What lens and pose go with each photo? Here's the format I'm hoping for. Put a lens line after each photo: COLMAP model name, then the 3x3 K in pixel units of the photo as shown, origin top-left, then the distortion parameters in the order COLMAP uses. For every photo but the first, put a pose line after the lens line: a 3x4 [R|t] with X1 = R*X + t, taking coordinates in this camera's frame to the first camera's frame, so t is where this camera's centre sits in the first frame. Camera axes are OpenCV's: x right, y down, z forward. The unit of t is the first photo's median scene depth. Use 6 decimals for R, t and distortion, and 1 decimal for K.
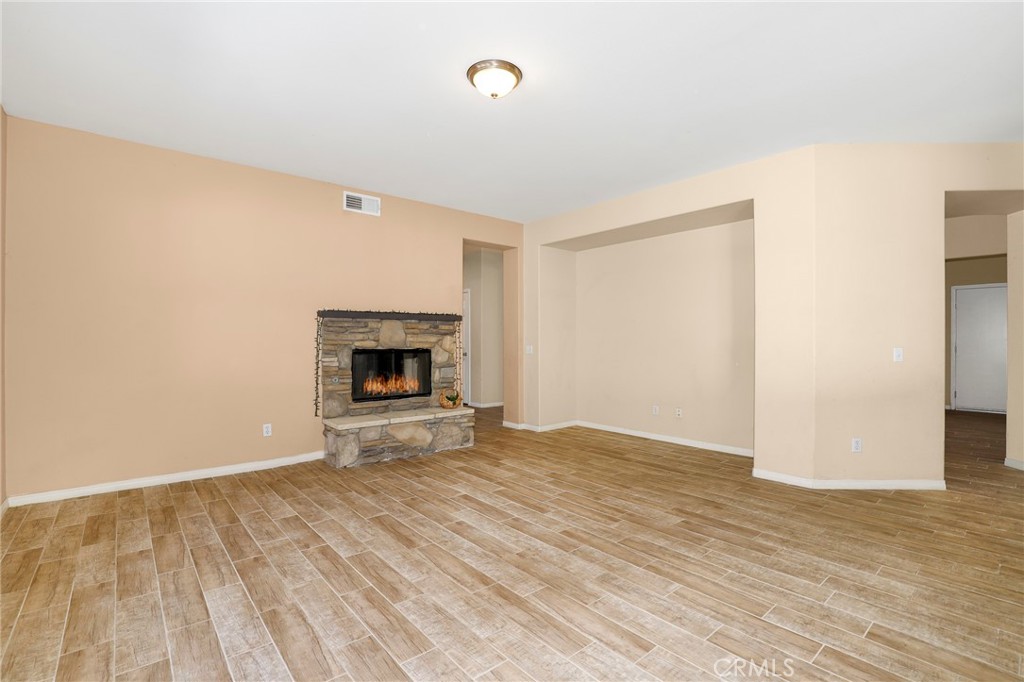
lens RADIAL K [[479.0, 0, 515.9], [0, 479.0, 340.5], [0, 0, 1]] dist [-0.024816, 0.000796]
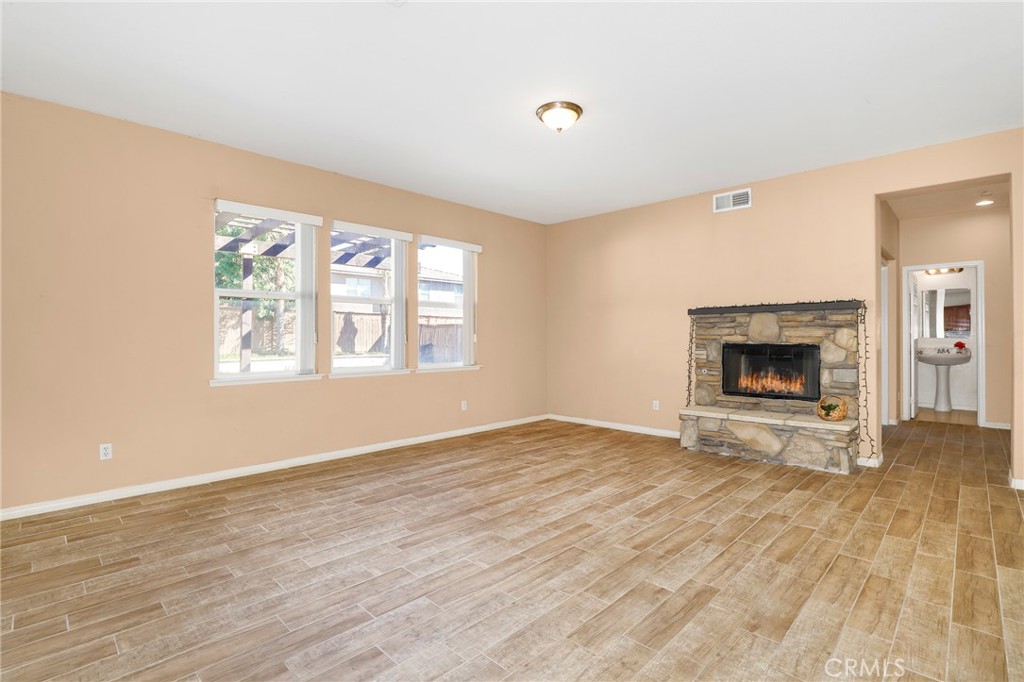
lens RADIAL K [[480.2, 0, 516.1], [0, 480.2, 339.8], [0, 0, 1]] dist [-0.024830, 0.000999]
pose [[0.083697, 0.004678, -0.996480, 0.687782], [0.005944, 0.999969, 0.005193, 0.002018], [0.996473, -0.006358, 0.083667, 0.479499]]
